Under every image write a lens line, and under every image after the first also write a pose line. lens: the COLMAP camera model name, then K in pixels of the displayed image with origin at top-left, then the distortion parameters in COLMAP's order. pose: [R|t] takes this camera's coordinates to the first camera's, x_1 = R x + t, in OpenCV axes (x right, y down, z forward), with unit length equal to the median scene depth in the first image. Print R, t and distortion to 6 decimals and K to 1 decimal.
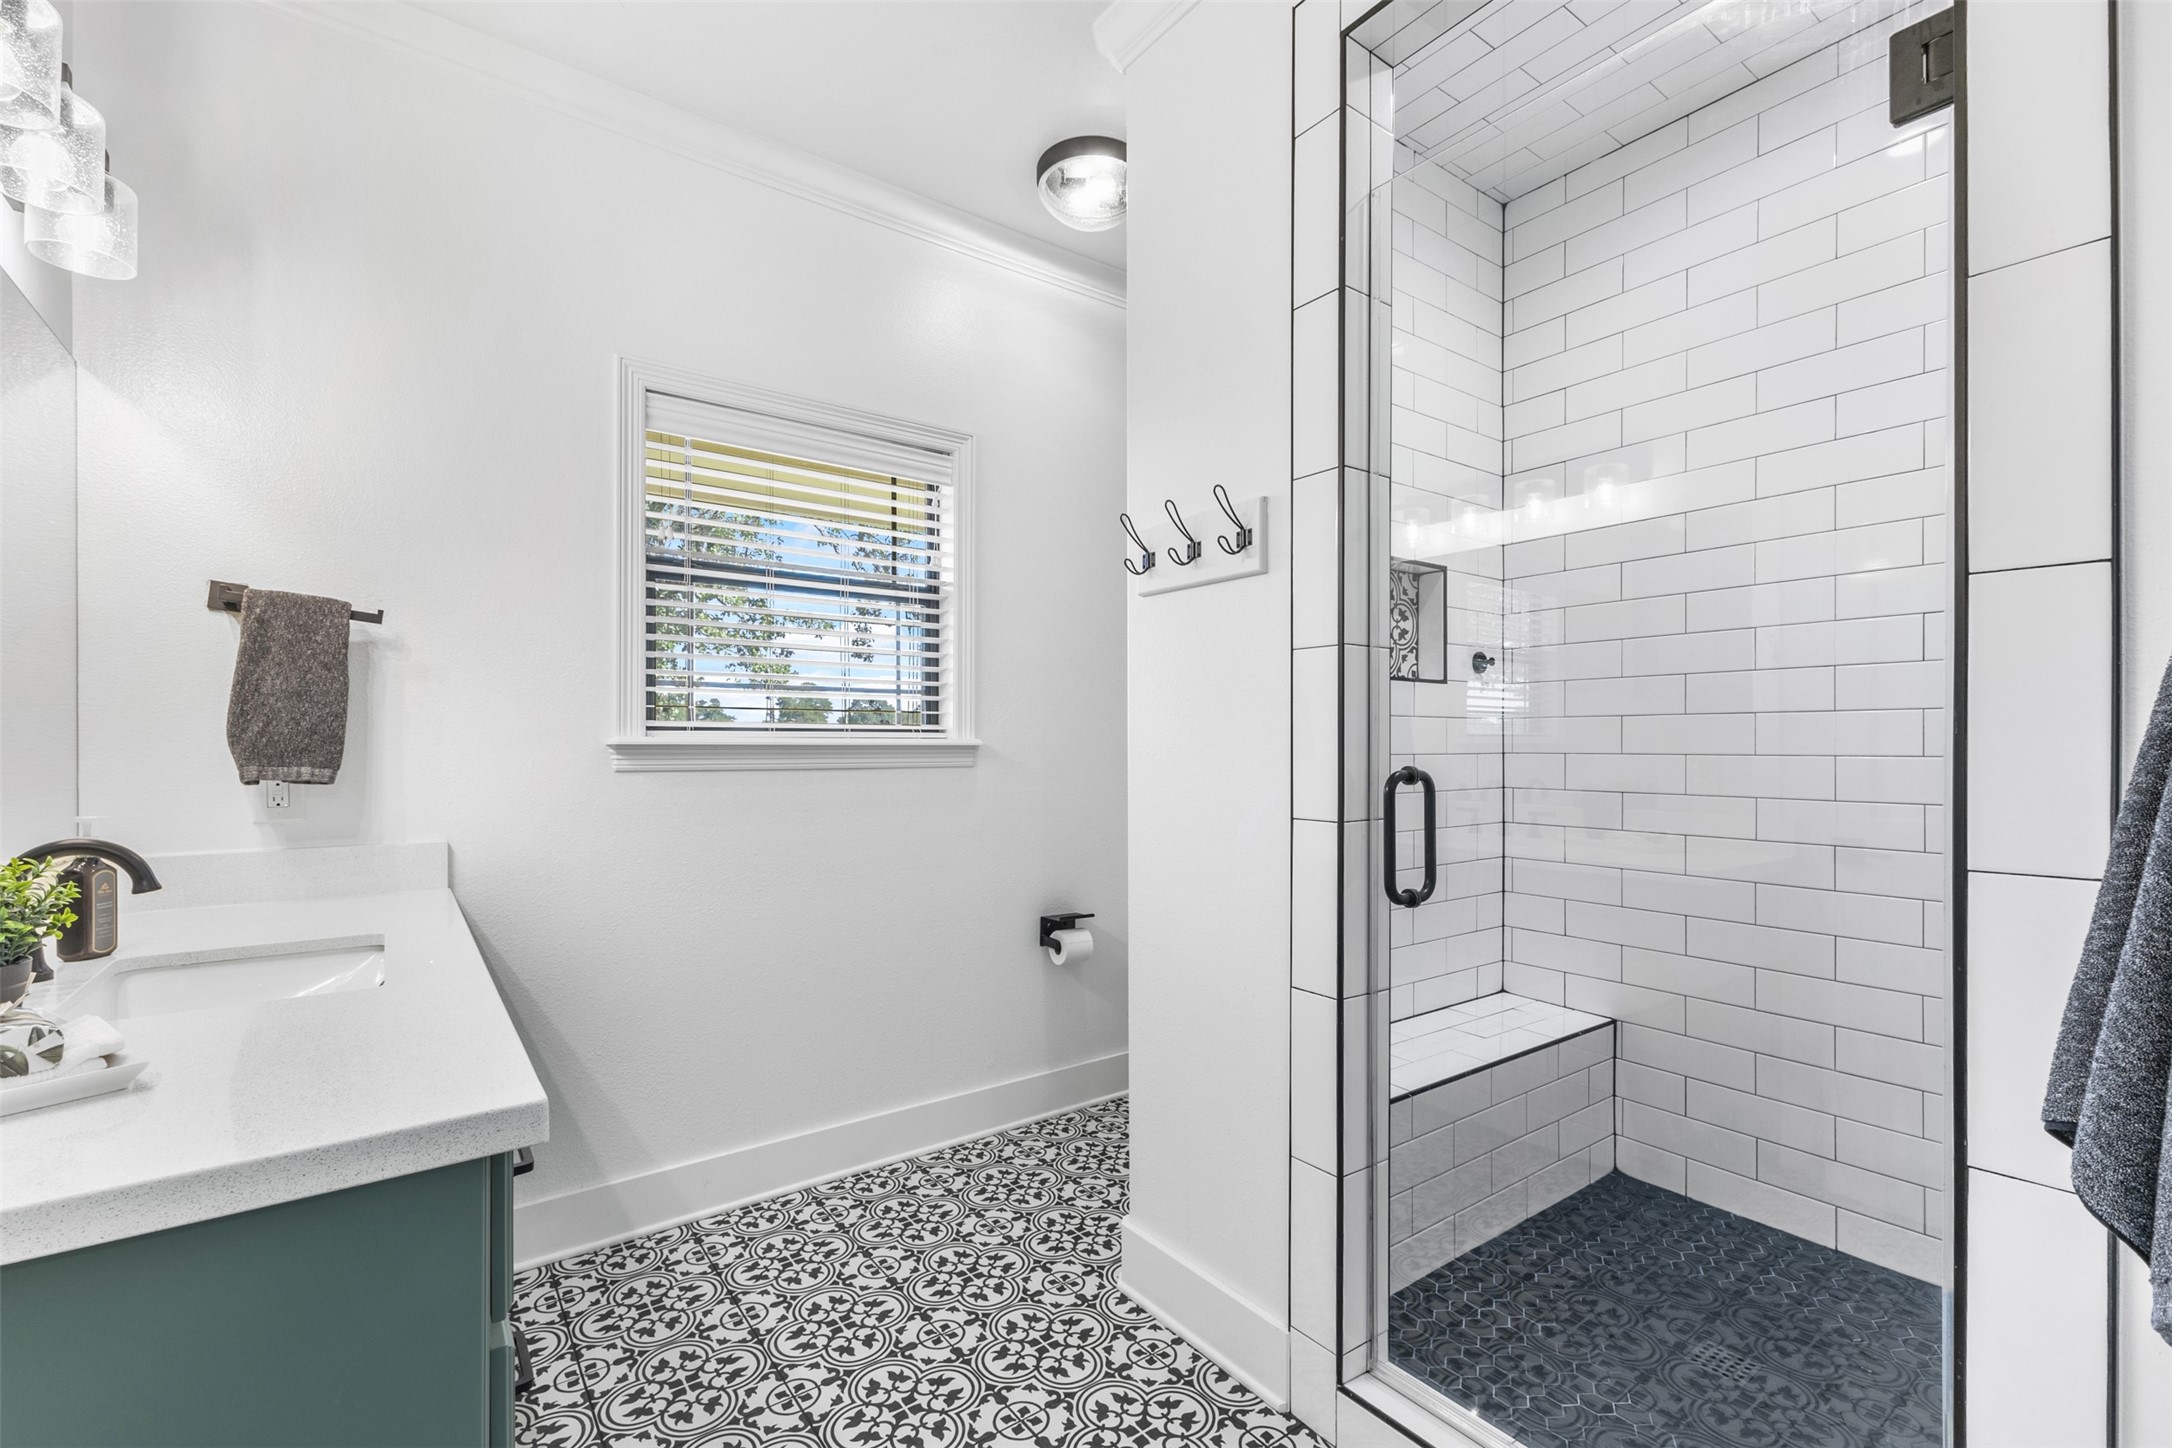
lens RADIAL K [[949.8, 0, 1087.4], [0, 949.8, 735.4], [0, 0, 1]] dist [0.000399, 0.000001]
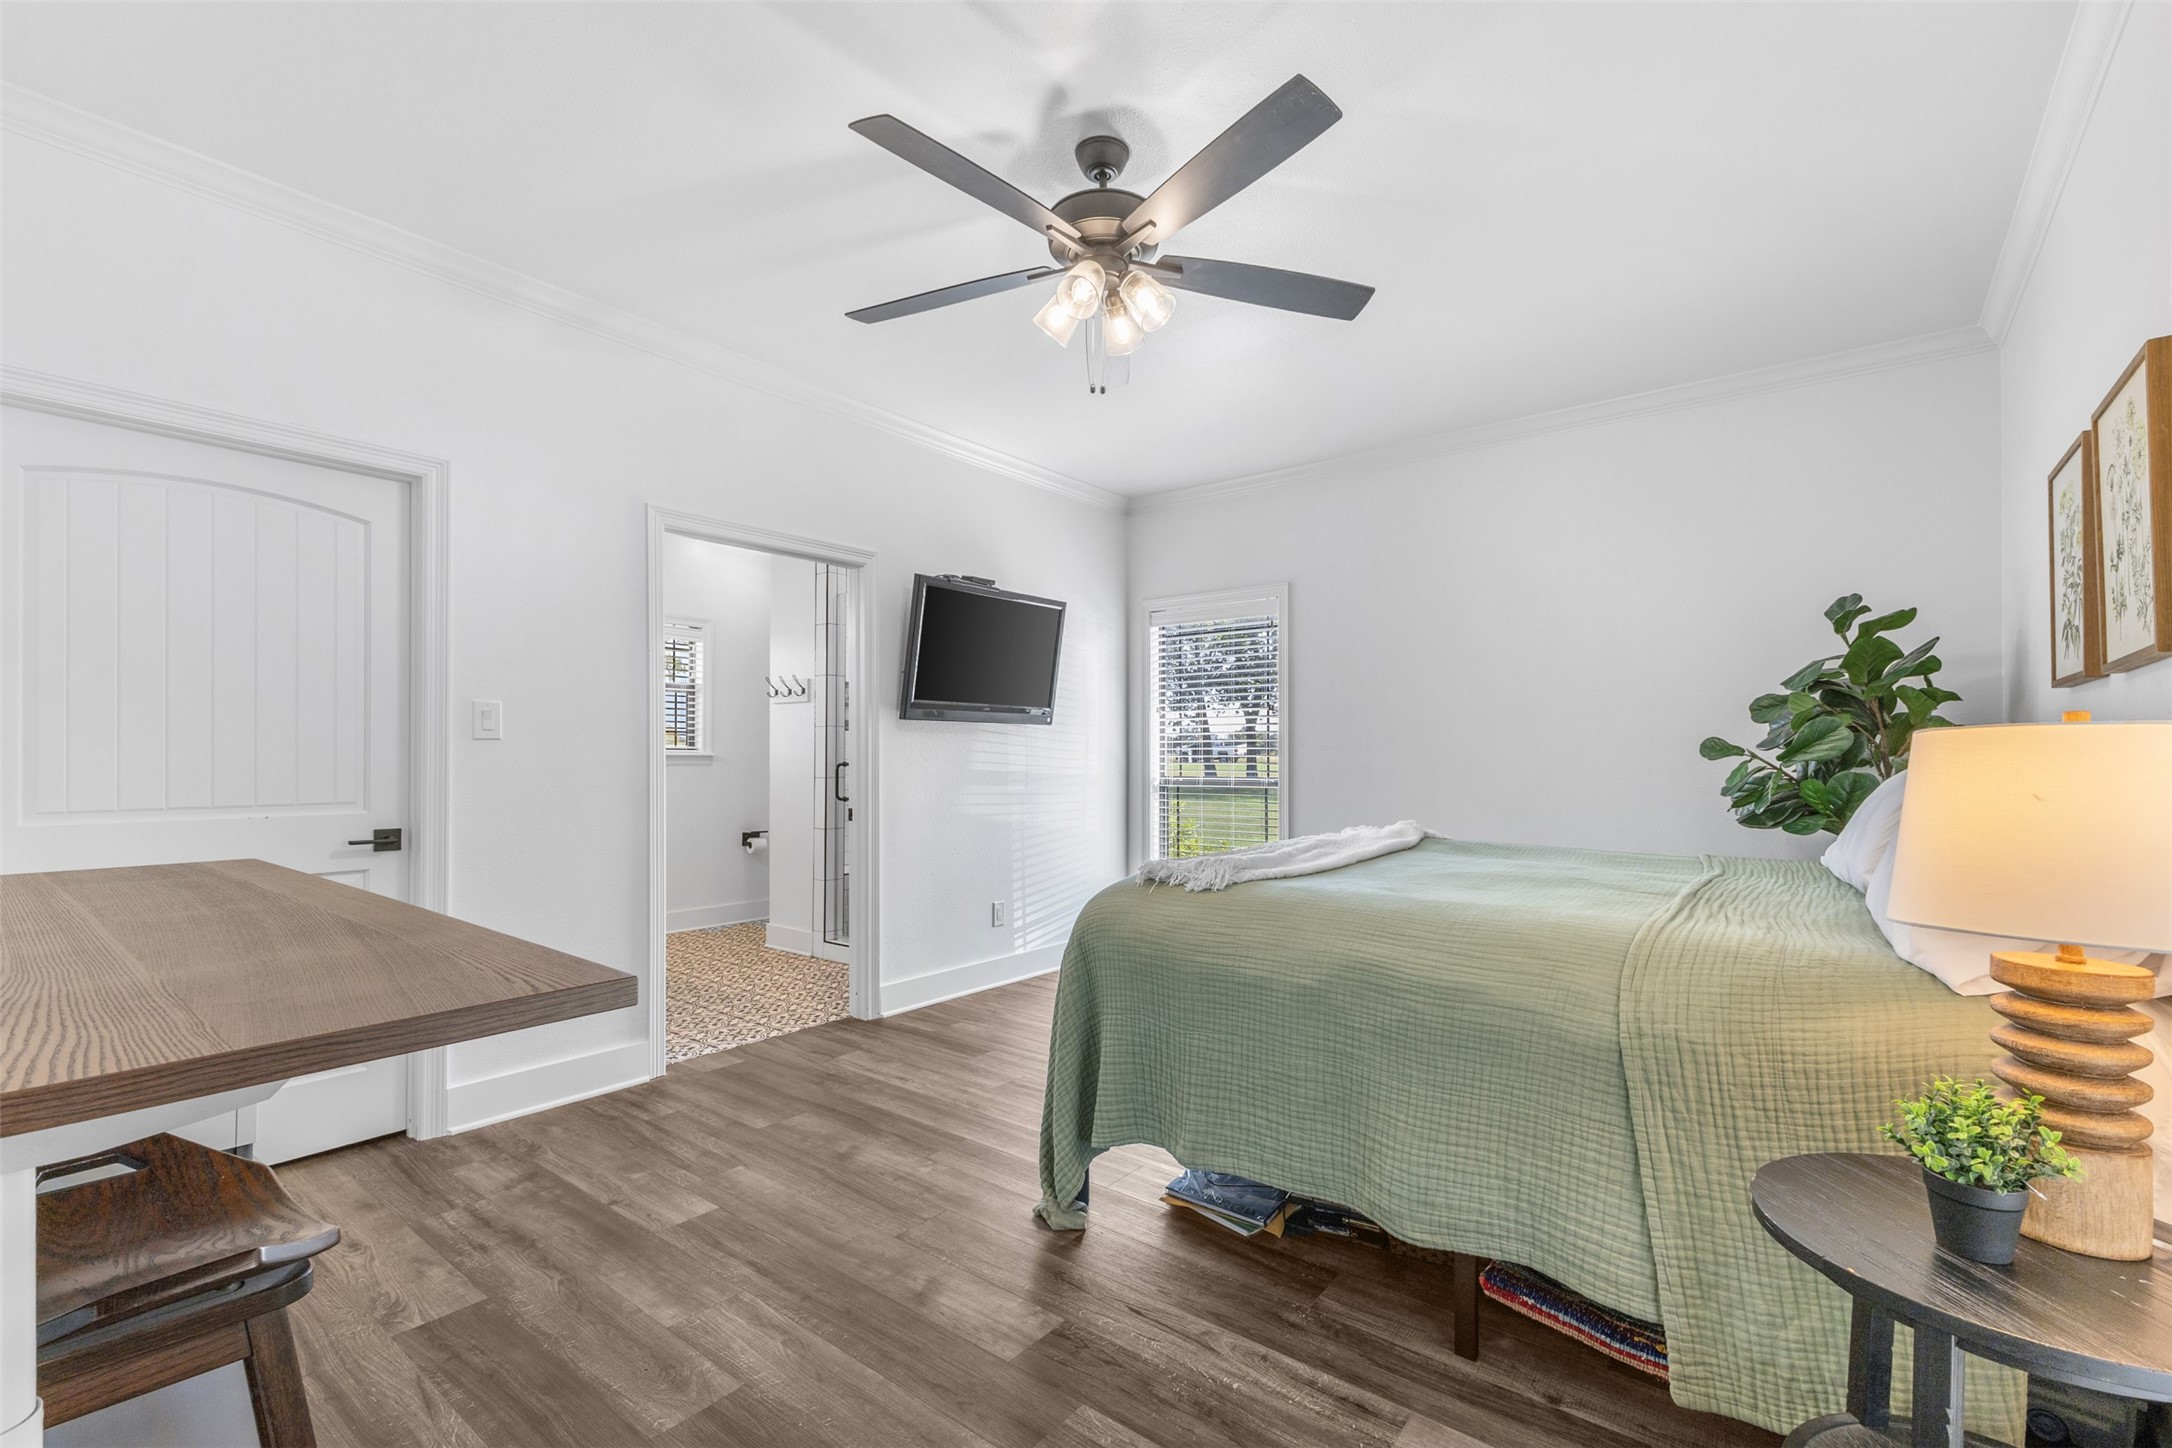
lens RADIAL K [[949.8, 0, 1086.9], [0, 949.8, 727.5], [0, 0, 1]] dist [0.000399, 0.000001]
pose [[0.964951, 0.006363, 0.262353, 0.154784], [-0.002447, 0.999881, -0.015252, -0.024886], [-0.262419, 0.014075, 0.964851, -1.461253]]
